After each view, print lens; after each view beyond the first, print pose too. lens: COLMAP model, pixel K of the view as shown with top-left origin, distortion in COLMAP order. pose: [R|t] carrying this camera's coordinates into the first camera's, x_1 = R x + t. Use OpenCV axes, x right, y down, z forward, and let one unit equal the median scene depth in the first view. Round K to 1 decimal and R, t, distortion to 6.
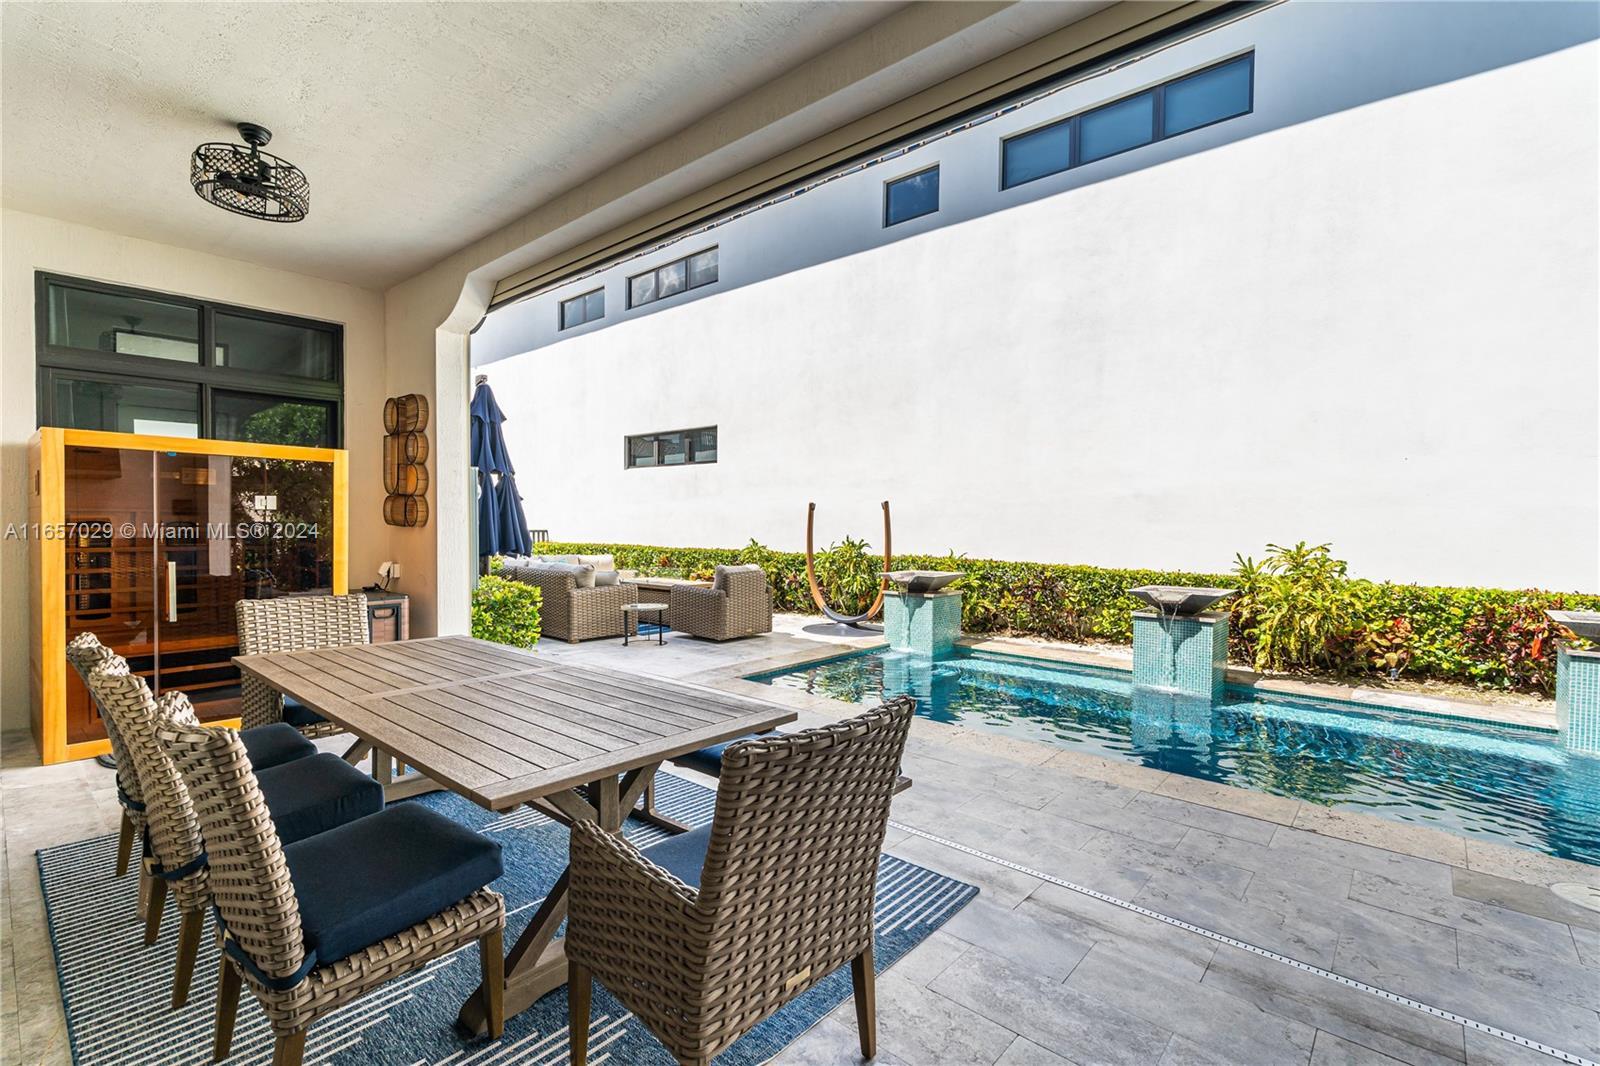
lens RADIAL K [[714.6, 0, 800.0], [0, 714.6, 533.0], [0, 0, 1]] dist [0.000483, 0.000731]
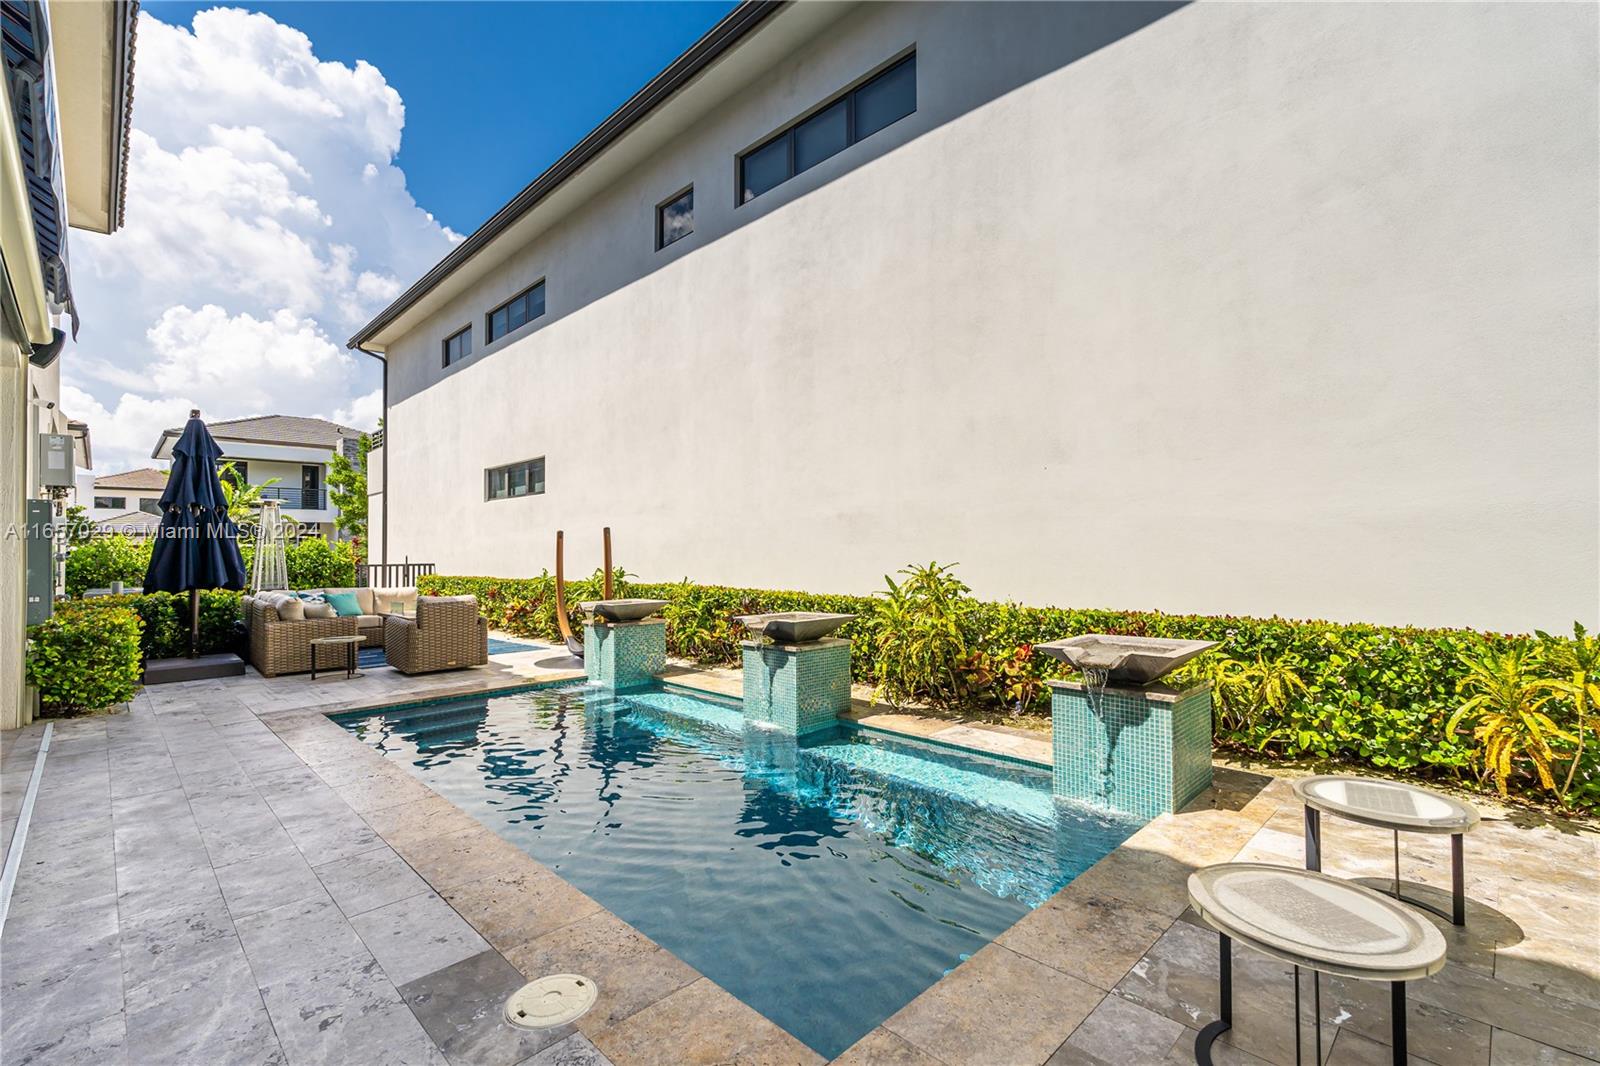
lens RADIAL K [[709.2, 0, 789.7], [0, 709.2, 531.4], [0, 0, 1]] dist [-0.001825, 0.000029]
pose [[0.997716, -0.018912, -0.064842, 0.472324], [0.015904, 0.998787, -0.046591, 0.010877], [0.065645, 0.045453, 0.996807, 0.068037]]
